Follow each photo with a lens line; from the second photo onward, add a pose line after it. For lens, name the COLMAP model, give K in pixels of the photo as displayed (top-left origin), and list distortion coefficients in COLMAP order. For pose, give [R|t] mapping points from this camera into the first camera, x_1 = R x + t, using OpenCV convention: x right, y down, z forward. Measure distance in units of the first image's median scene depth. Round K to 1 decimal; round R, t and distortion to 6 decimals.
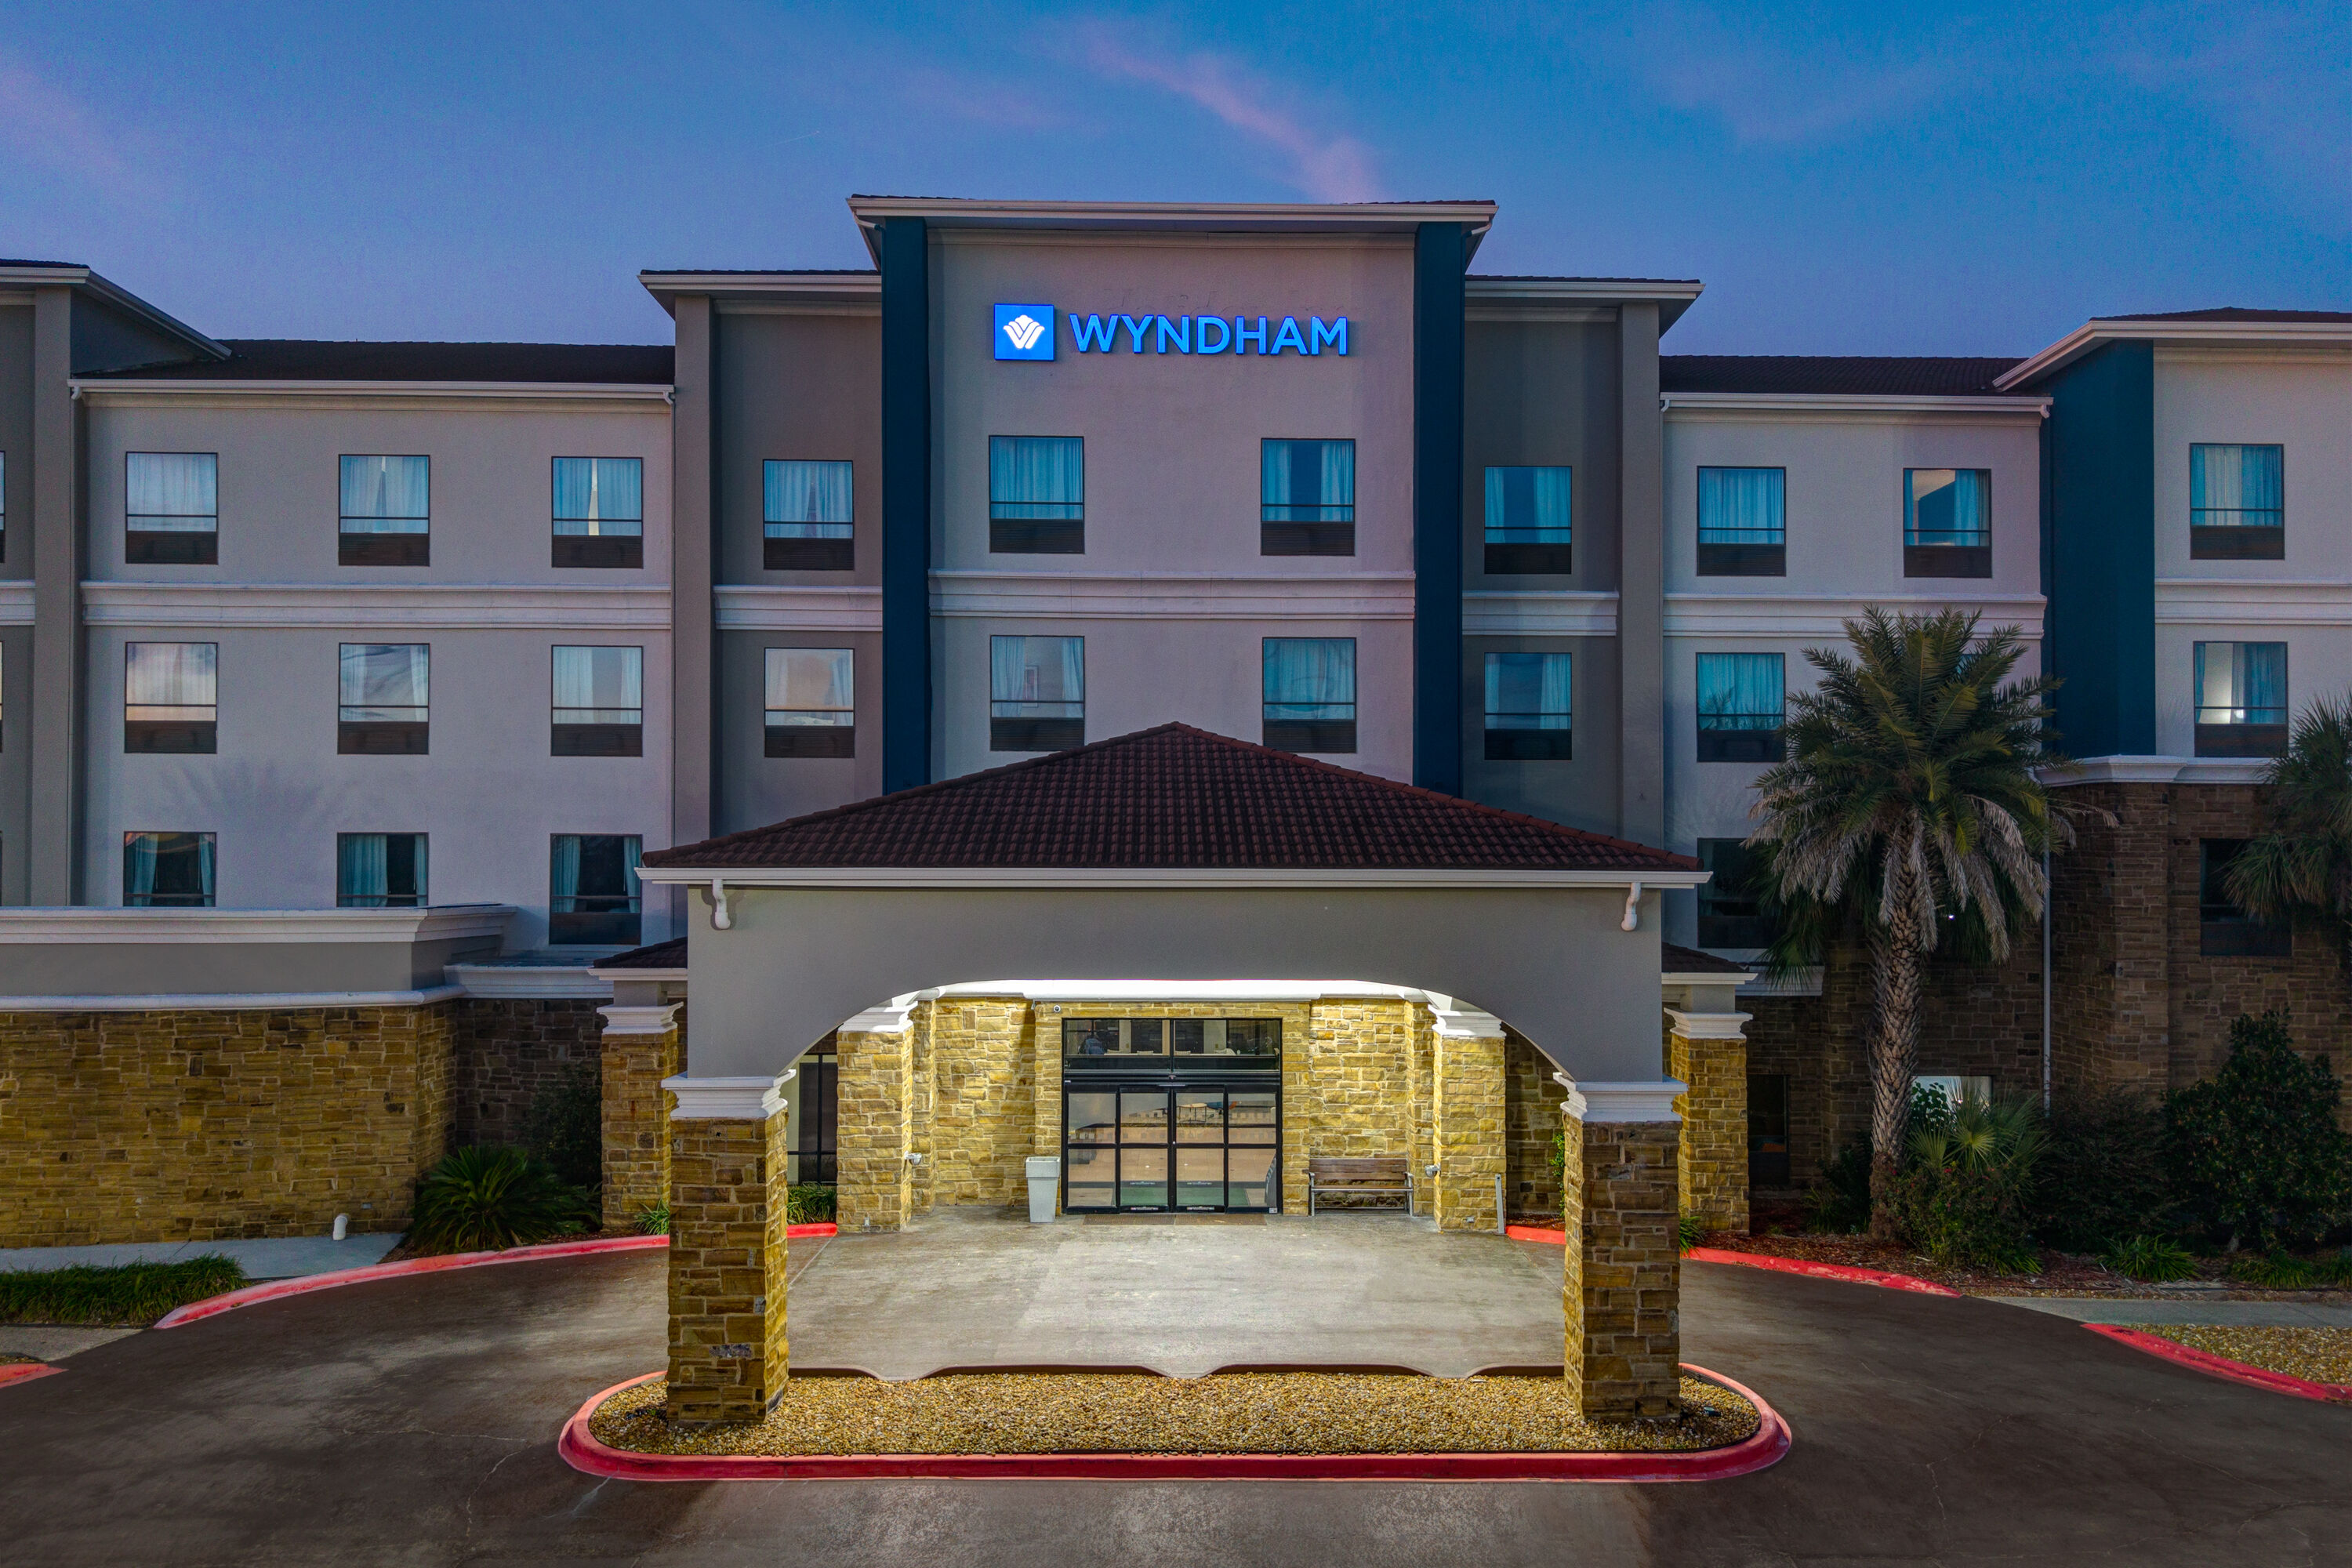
lens RADIAL K [[1917.2, 0, 1176.0], [0, 1917.2, 784.0], [0, 0, 1]] dist [-0.007721, -0.008248]
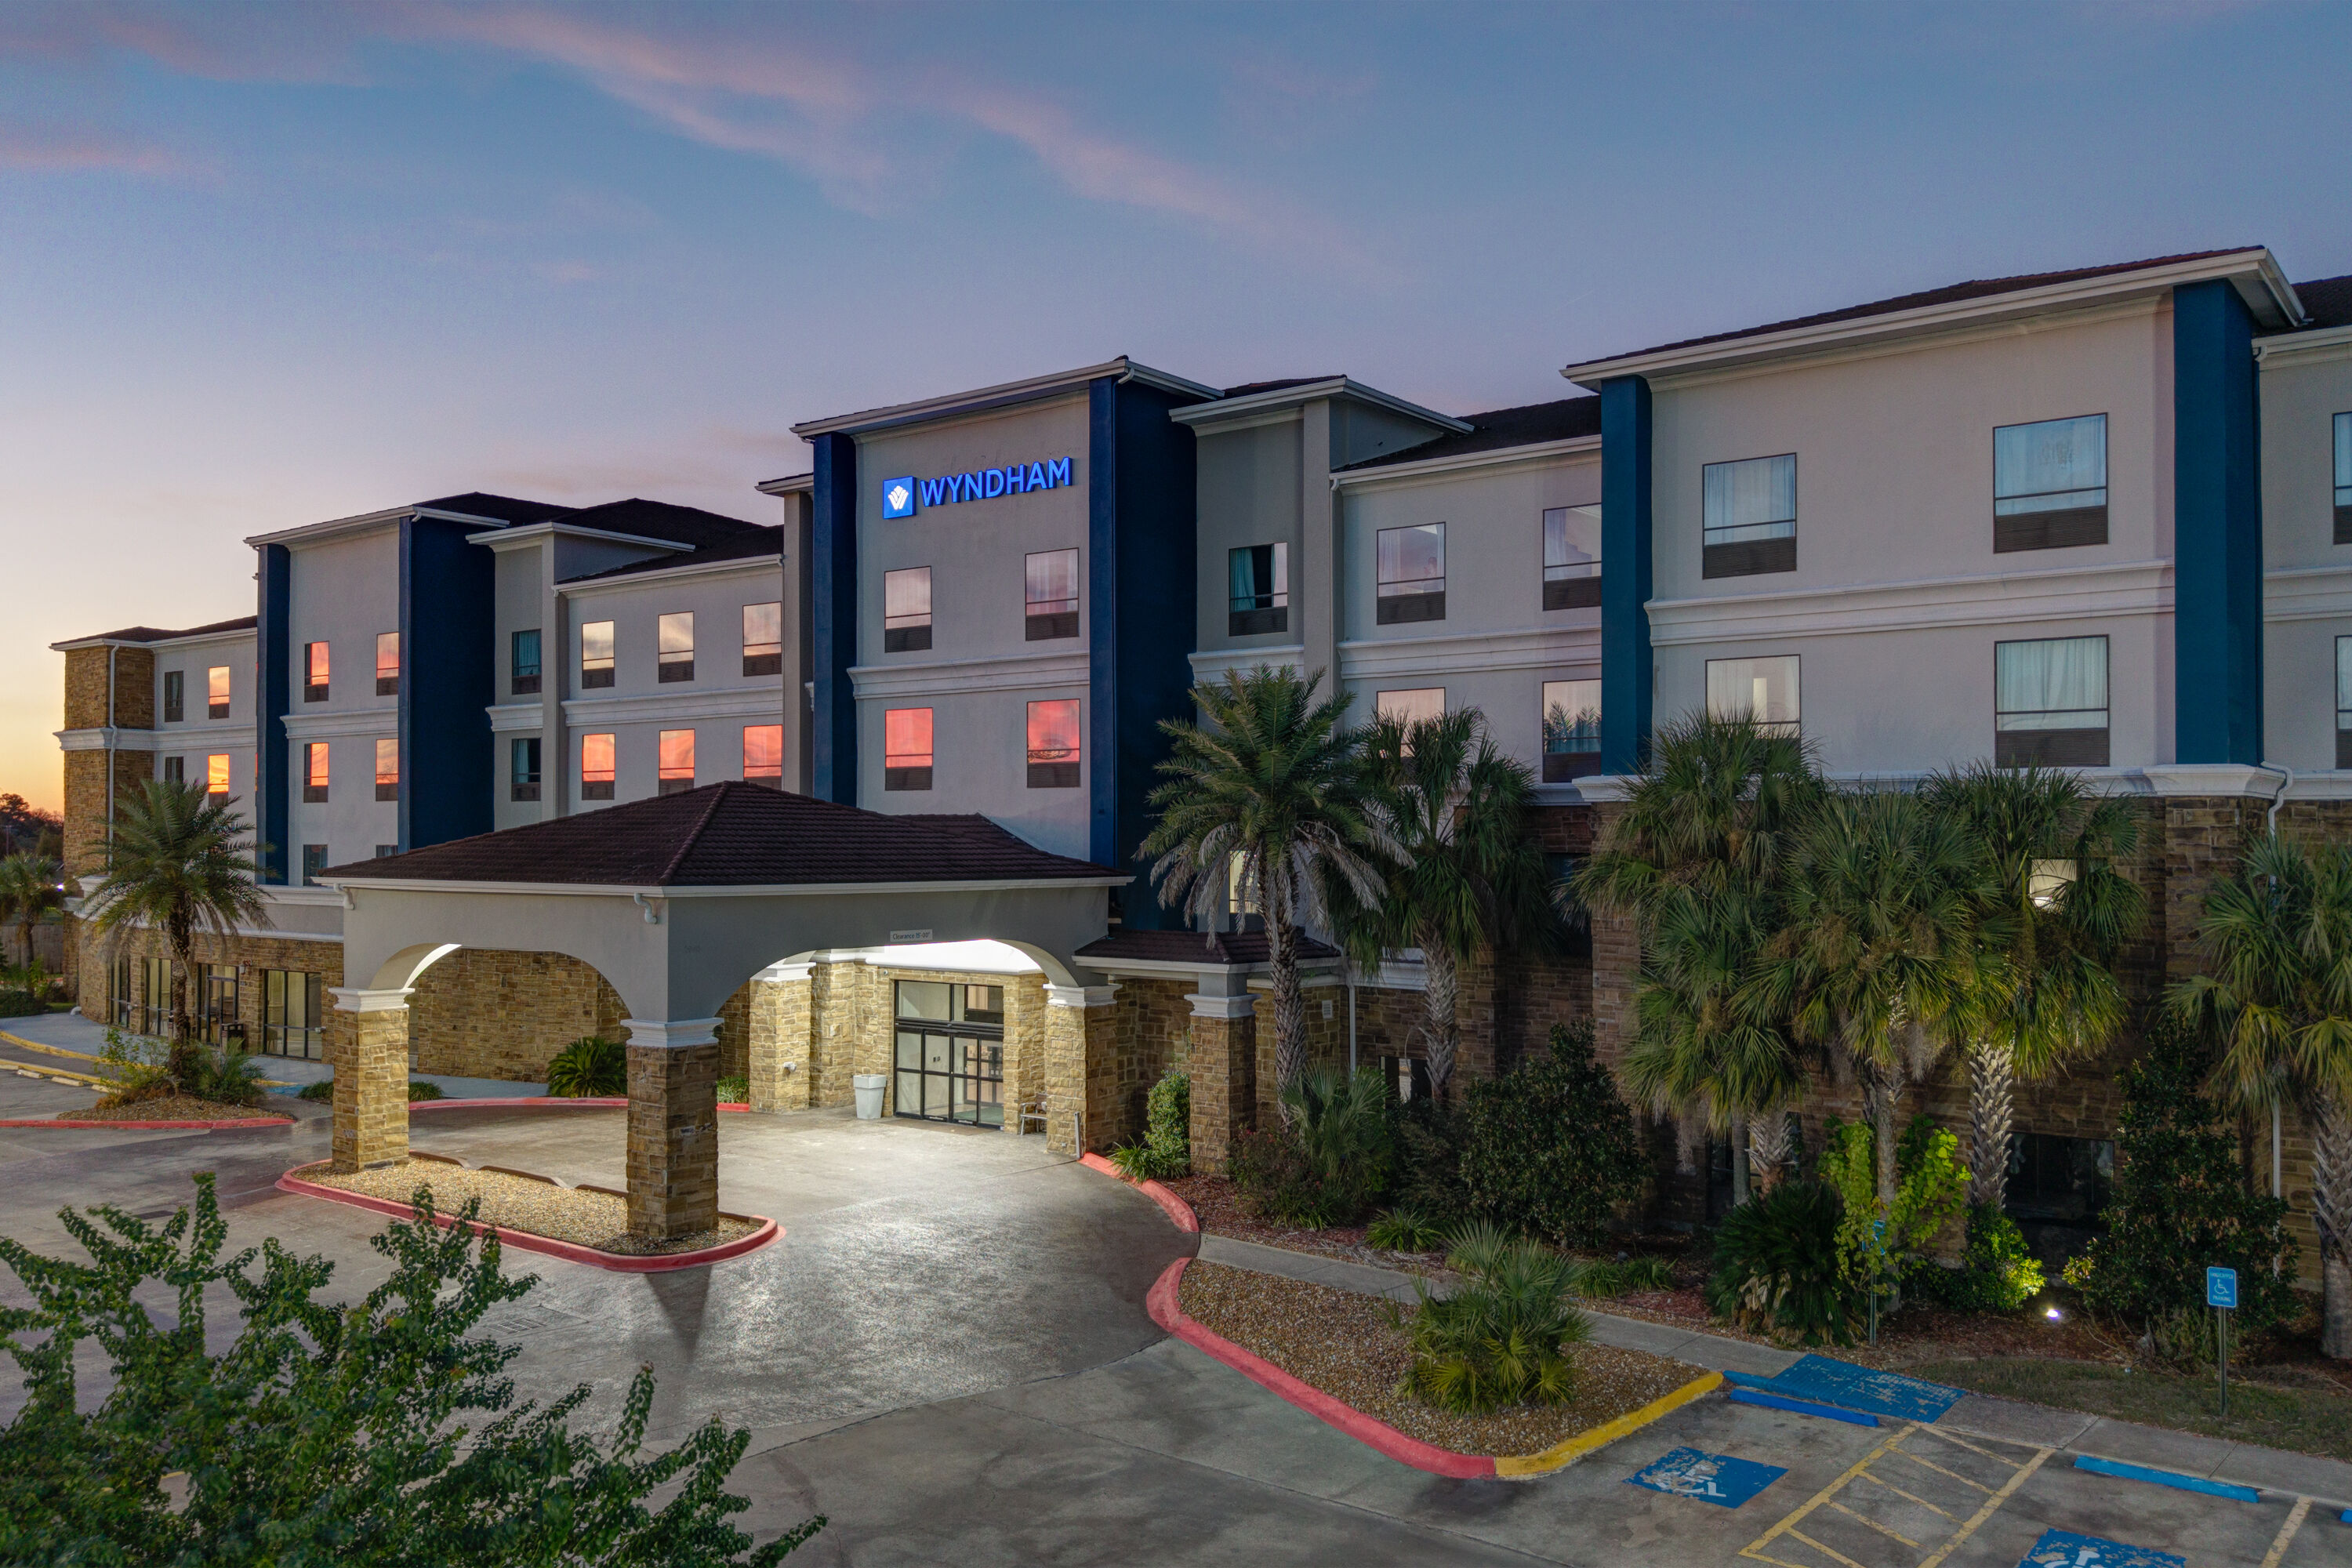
lens RADIAL K [[1917.2, 0, 1176.0], [0, 1917.2, 784.0], [0, 0, 1]] dist [-0.007721, -0.008248]
pose [[0.763003, -0.022120, -0.646016, 0.993328], [0.018147, 0.999753, -0.012800, -0.000958], [0.646140, -0.001957, 0.763216, 0.045274]]
